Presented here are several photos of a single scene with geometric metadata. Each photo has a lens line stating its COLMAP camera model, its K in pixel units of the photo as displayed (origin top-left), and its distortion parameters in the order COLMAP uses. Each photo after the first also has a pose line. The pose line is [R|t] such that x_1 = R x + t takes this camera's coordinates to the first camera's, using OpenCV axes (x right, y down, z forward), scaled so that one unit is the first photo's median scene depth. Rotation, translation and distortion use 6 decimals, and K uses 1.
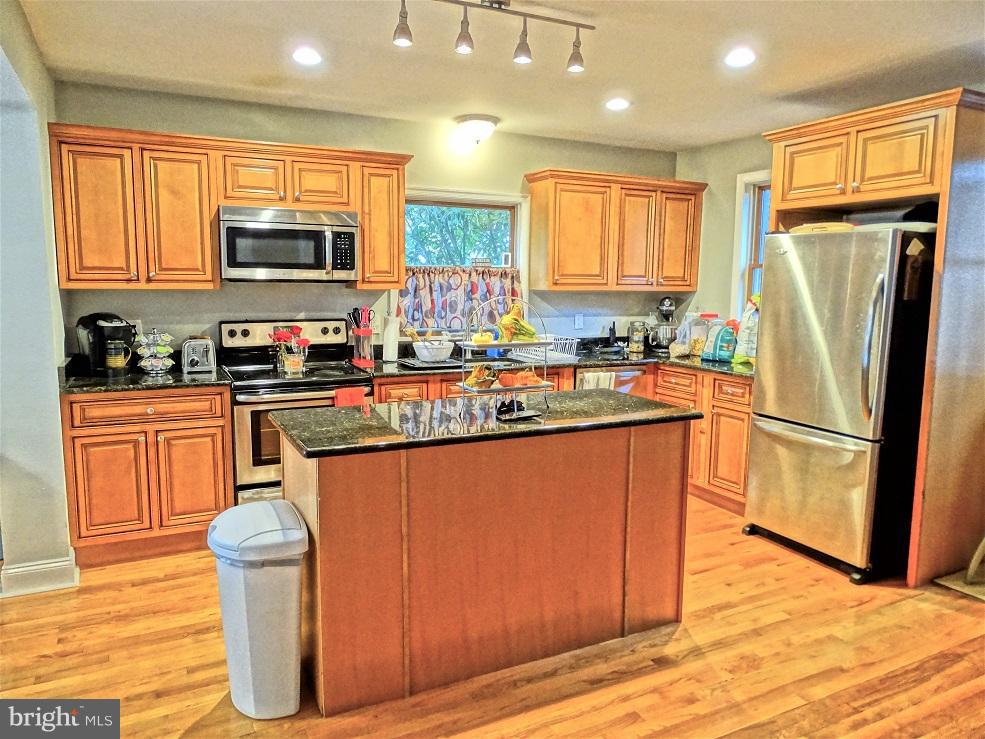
lens RADIAL K [[697.5, 0, 494.7], [0, 697.5, 371.6], [0, 0, 1]] dist [0.006827, -0.010331]
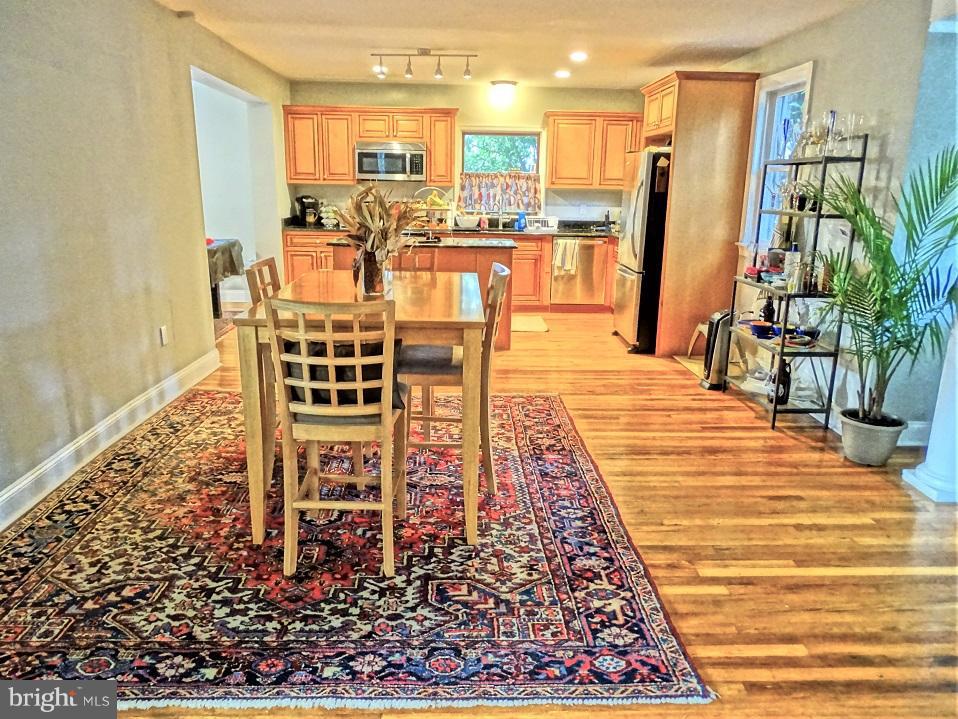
lens RADIAL K [[678.4, 0, 476.4], [0, 678.4, 356.6], [0, 0, 1]] dist [0.006827, -0.010331]
pose [[0.908166, 0.110661, -0.403719, 0.749585], [-0.063021, 0.989577, 0.129482, 0.095103], [0.413840, -0.092148, 0.905674, -0.651718]]
